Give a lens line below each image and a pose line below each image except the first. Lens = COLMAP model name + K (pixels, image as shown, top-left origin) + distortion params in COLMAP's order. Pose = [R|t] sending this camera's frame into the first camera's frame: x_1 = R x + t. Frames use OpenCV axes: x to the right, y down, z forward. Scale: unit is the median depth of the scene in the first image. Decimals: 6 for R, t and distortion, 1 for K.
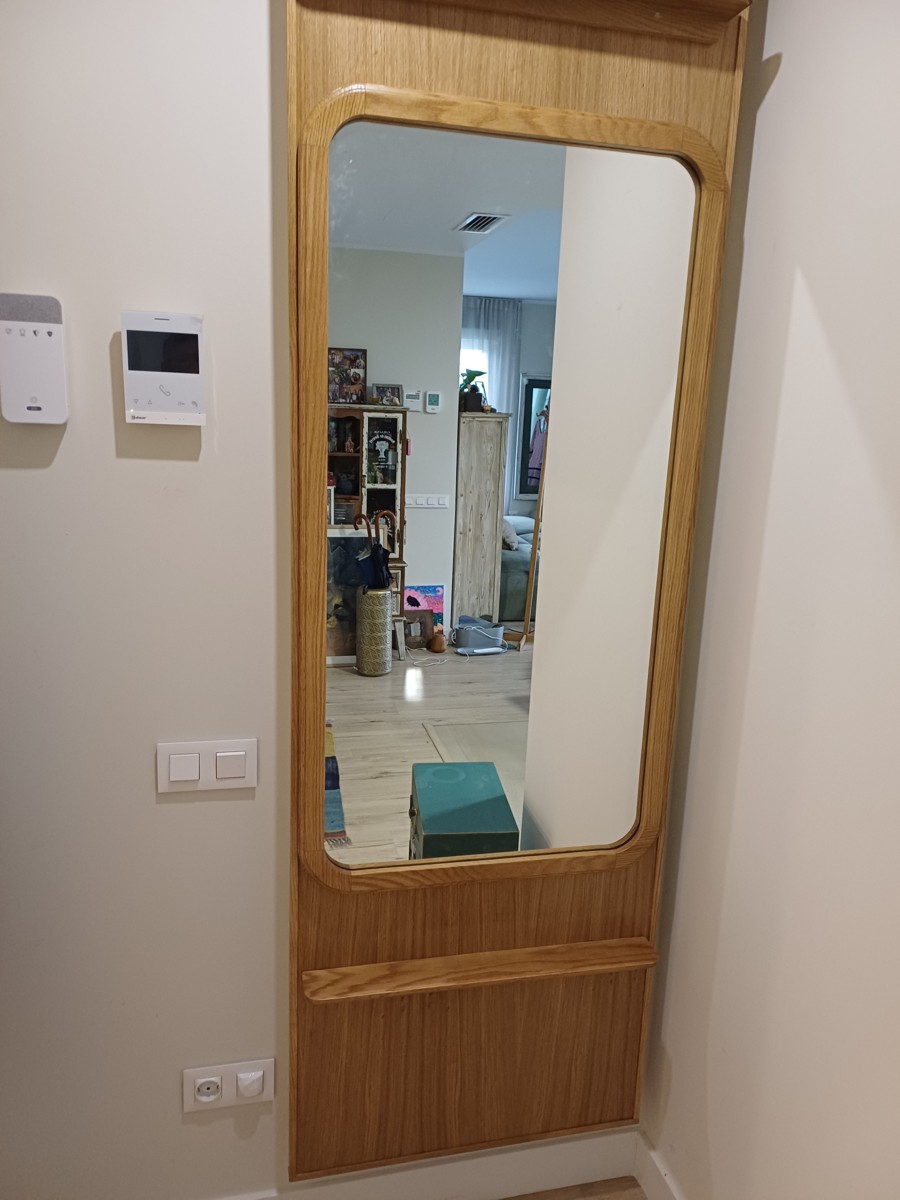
lens RADIAL K [[863.1, 0, 435.6], [0, 863.1, 588.8], [0, 0, 1]] dist [0.019372, -0.003765]
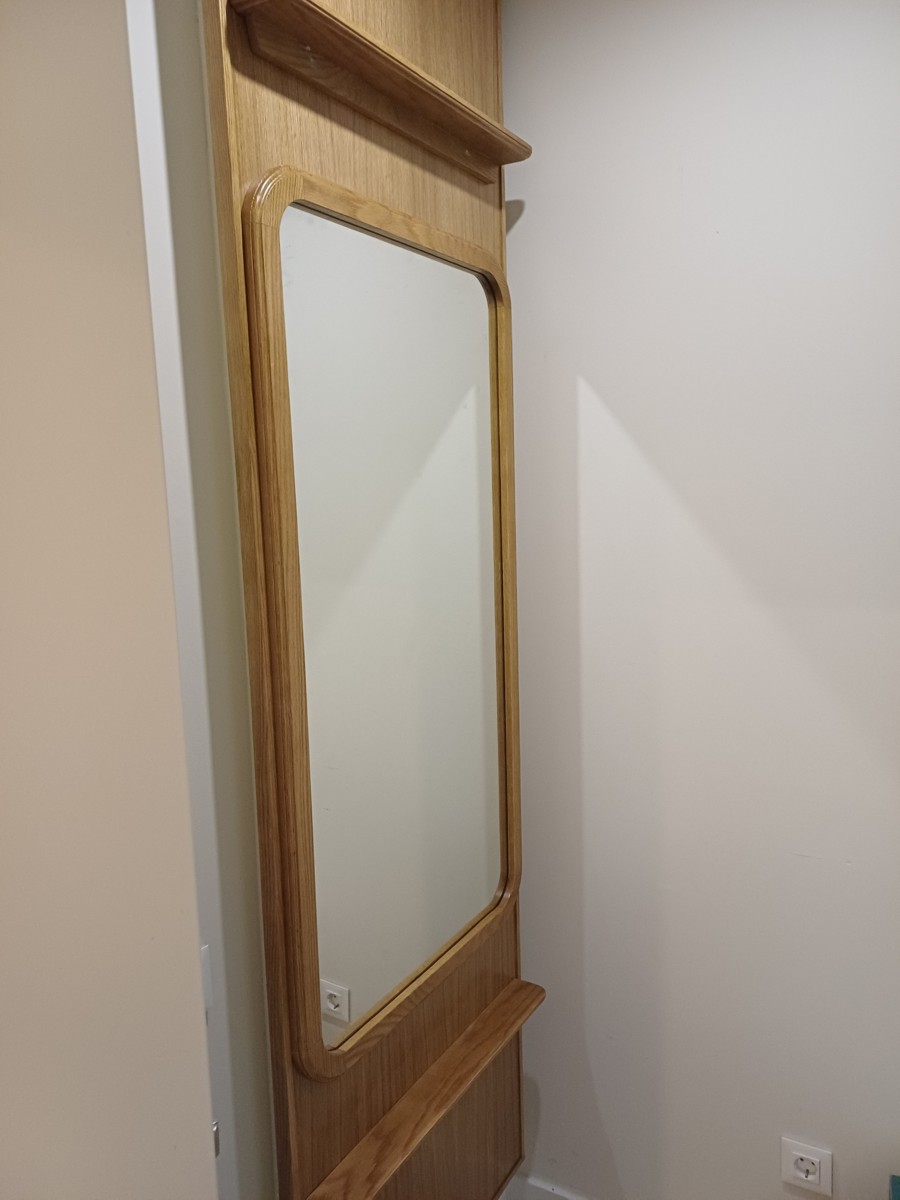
lens RADIAL K [[872.7, 0, 451.4], [0, 872.7, 596.7], [0, 0, 1]] dist [0.038243, -0.040674]
pose [[0.700514, -0.153938, 0.696838, -0.526680], [0.207275, 0.978252, 0.007736, -0.088727], [-0.682874, 0.139018, 0.717187, 0.225835]]
